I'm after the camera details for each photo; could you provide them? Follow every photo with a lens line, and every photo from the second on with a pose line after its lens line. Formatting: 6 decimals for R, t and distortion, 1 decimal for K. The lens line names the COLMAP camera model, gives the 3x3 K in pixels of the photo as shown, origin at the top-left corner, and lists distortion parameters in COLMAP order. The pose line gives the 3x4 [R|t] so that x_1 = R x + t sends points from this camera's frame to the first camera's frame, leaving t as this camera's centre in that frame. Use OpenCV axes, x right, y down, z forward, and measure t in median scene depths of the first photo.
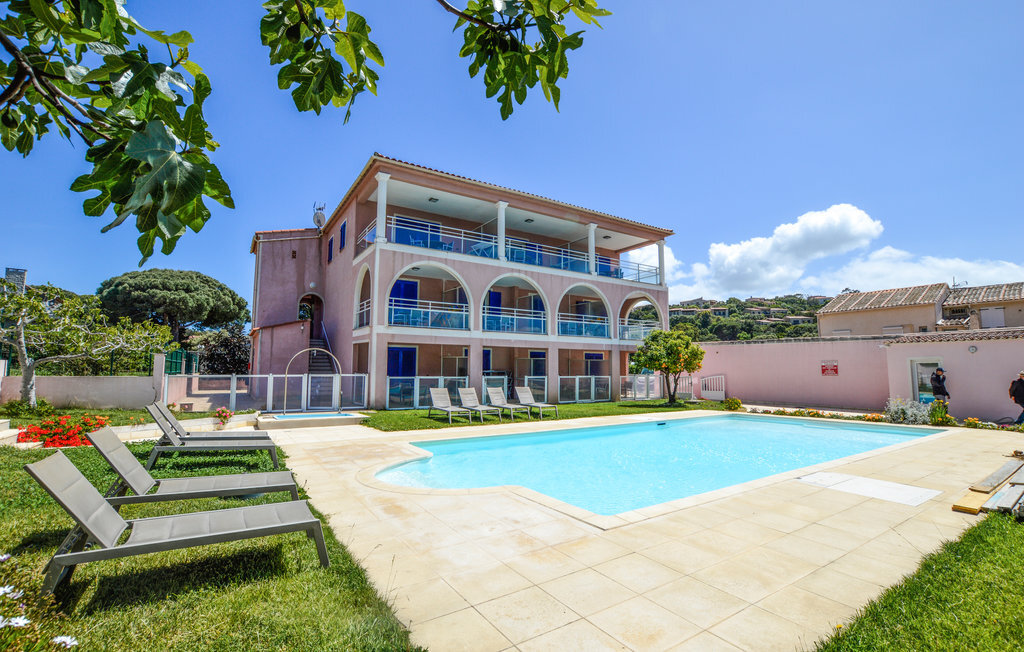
lens RADIAL K [[460.8, 0, 515.1], [0, 460.8, 330.9], [0, 0, 1]] dist [-0.014555, 0.000230]
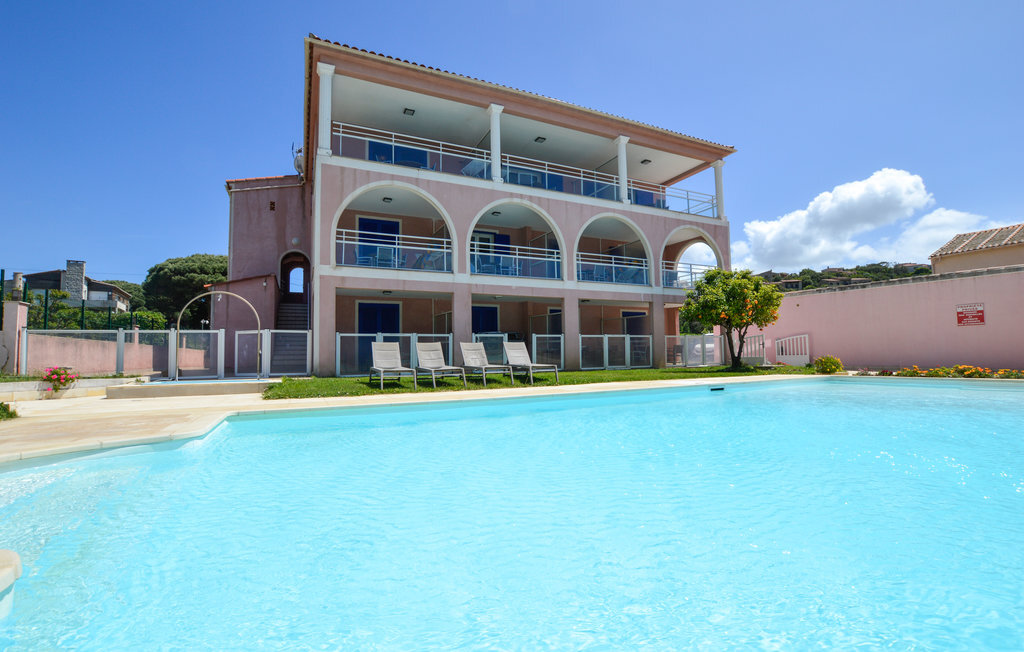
lens RADIAL K [[460.8, 0, 514.7], [0, 460.8, 327.1], [0, 0, 1]] dist [-0.014555, 0.000230]
pose [[0.991788, -0.027924, -0.124809, 0.082044], [0.031167, 0.999223, 0.024110, 0.062860], [0.124038, -0.027802, 0.991888, 0.227282]]
